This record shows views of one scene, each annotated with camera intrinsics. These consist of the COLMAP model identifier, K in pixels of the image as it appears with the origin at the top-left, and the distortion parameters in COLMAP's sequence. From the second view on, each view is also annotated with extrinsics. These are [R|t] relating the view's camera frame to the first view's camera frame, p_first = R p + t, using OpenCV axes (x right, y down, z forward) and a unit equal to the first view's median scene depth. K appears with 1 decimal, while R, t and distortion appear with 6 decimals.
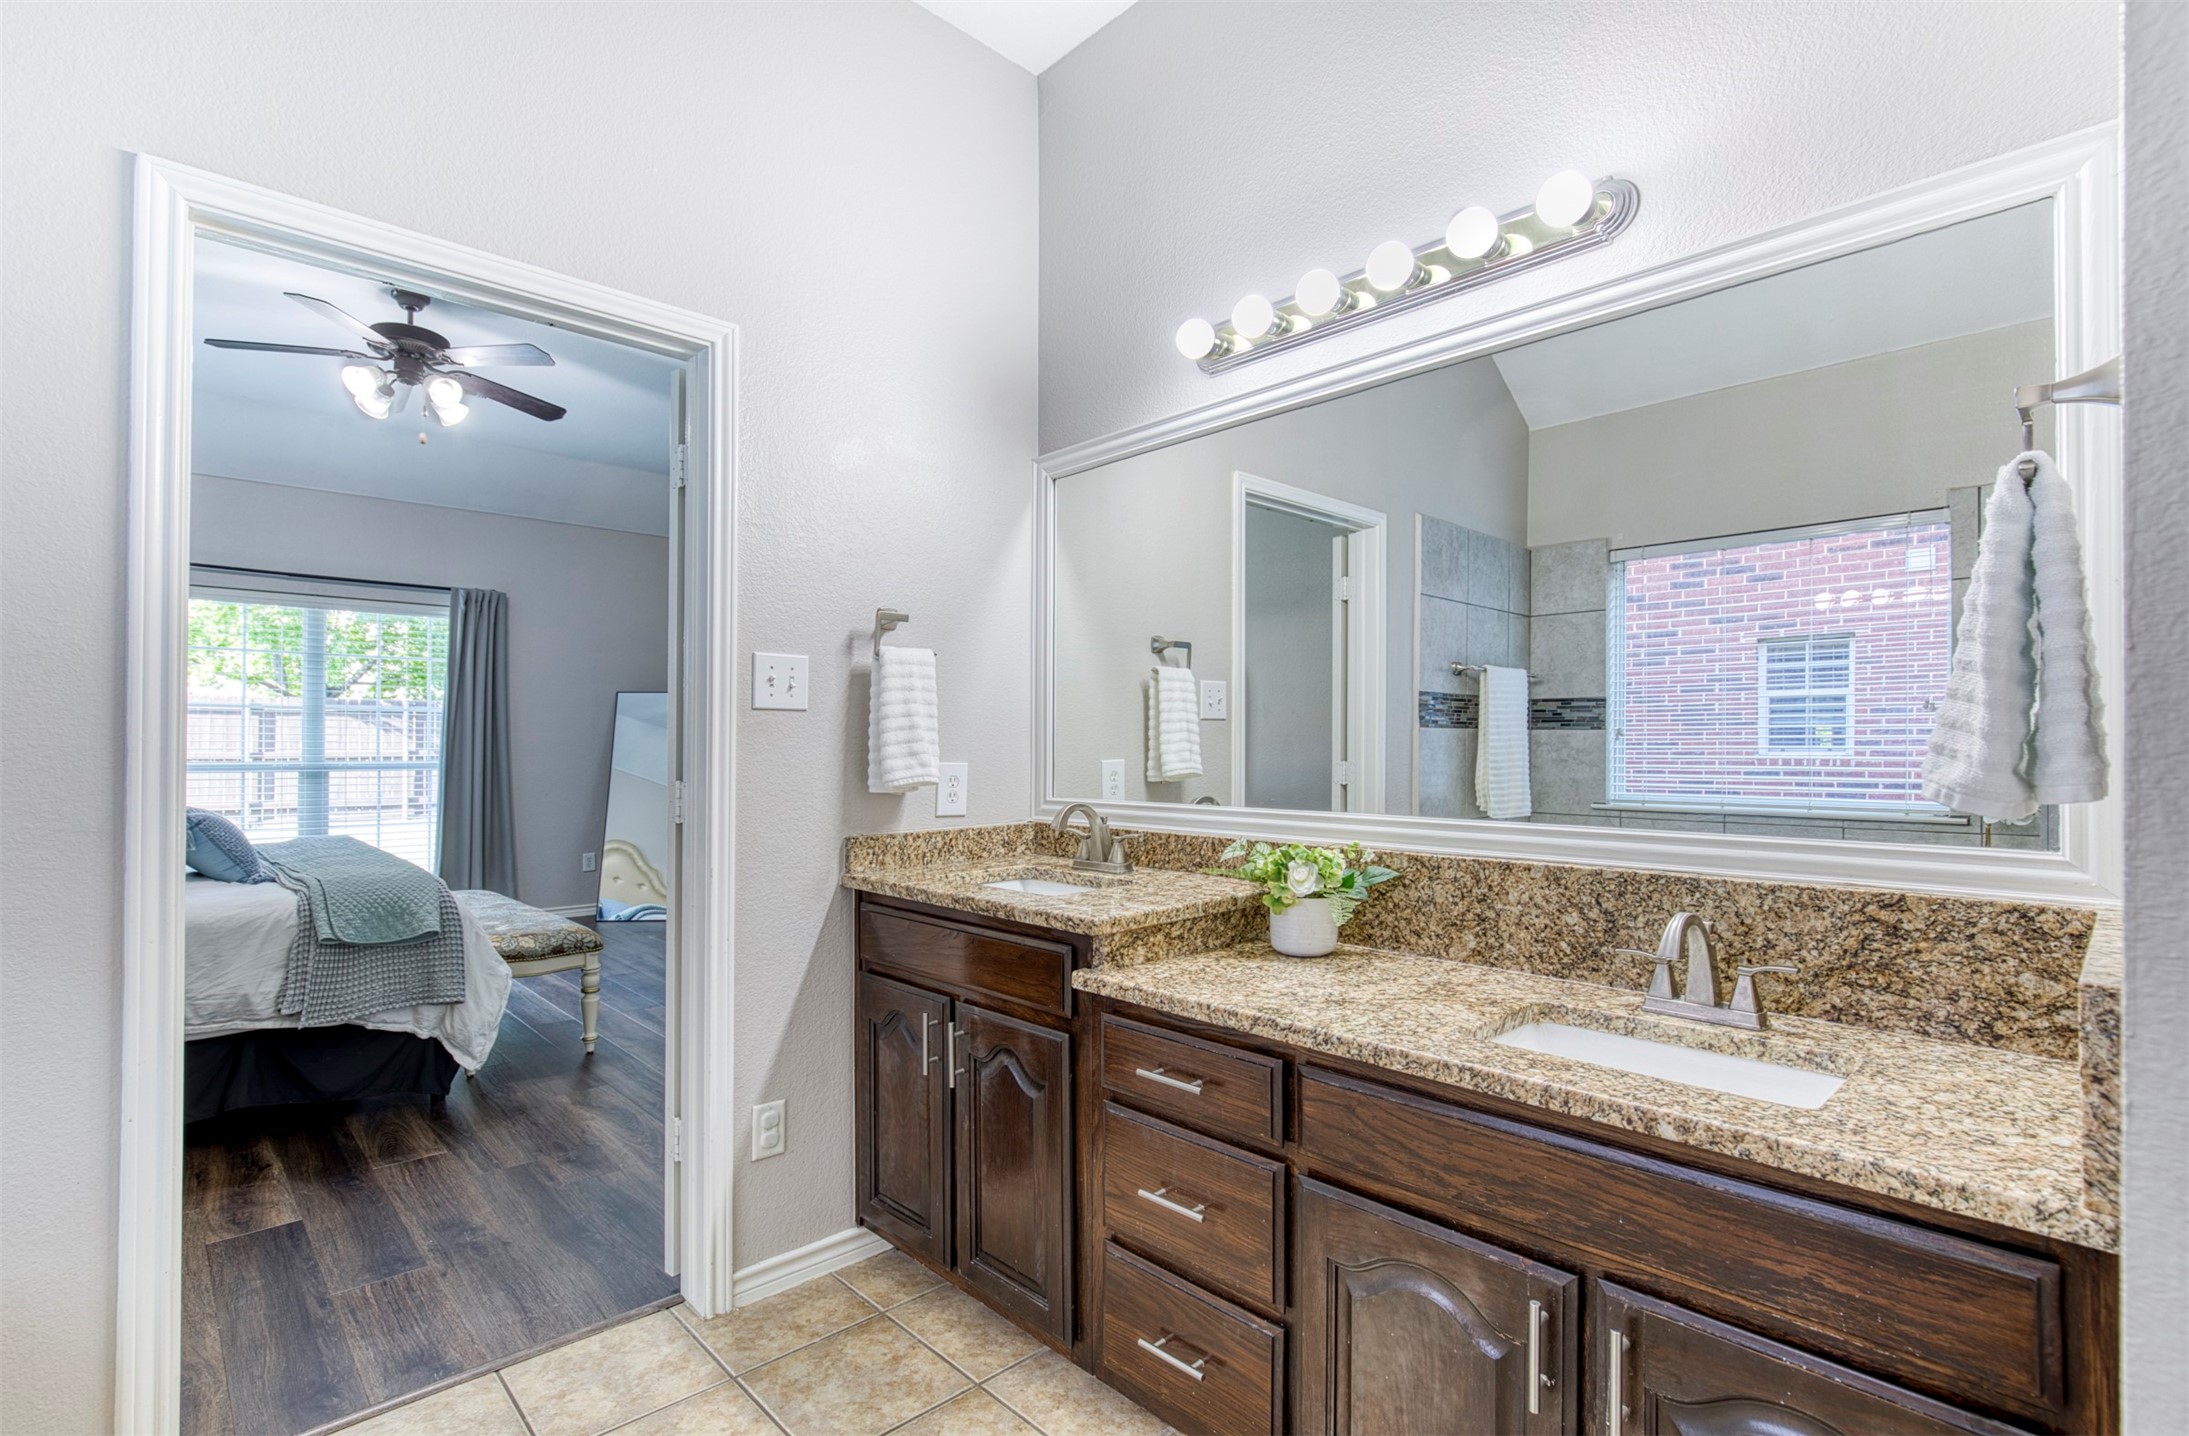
lens RADIAL K [[1004.1, 0, 1093.2], [0, 1004.1, 727.5], [0, 0, 1]] dist [-0.026326, 0.002772]
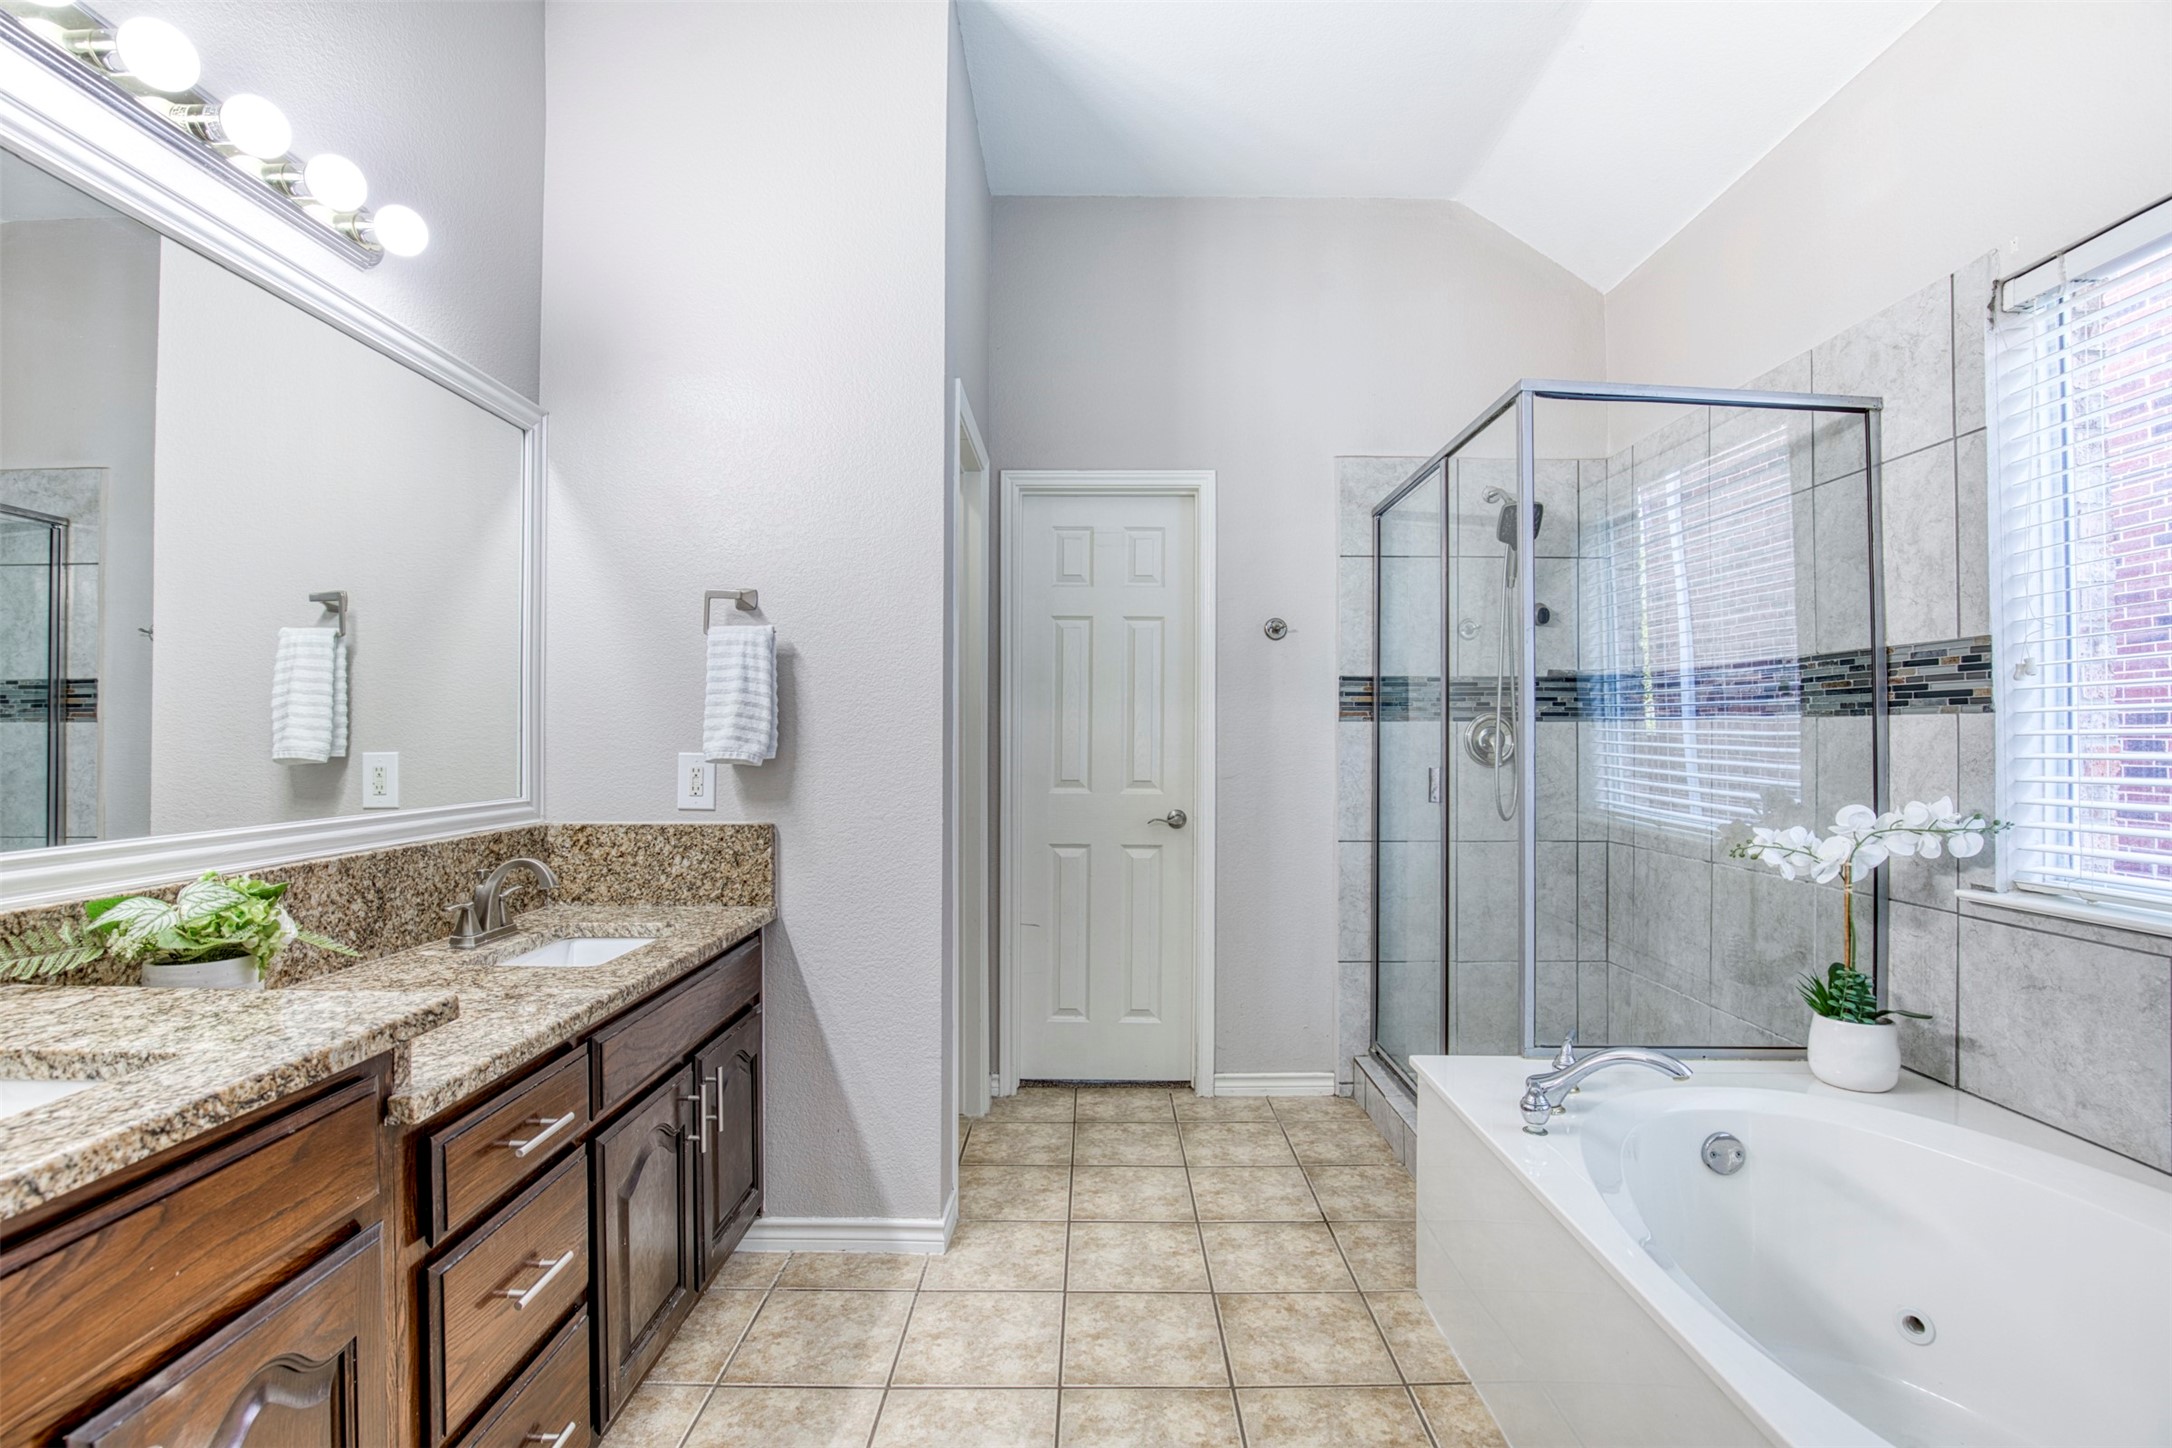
lens RADIAL K [[996.3, 0, 1090.2], [0, 996.3, 731.4], [0, 0, 1]] dist [-0.026326, 0.002772]
pose [[-0.719896, 0.010955, 0.693996, -0.782577], [-0.000525, 0.999867, -0.016329, 0.026732], [-0.694082, -0.012120, -0.719794, 1.209023]]
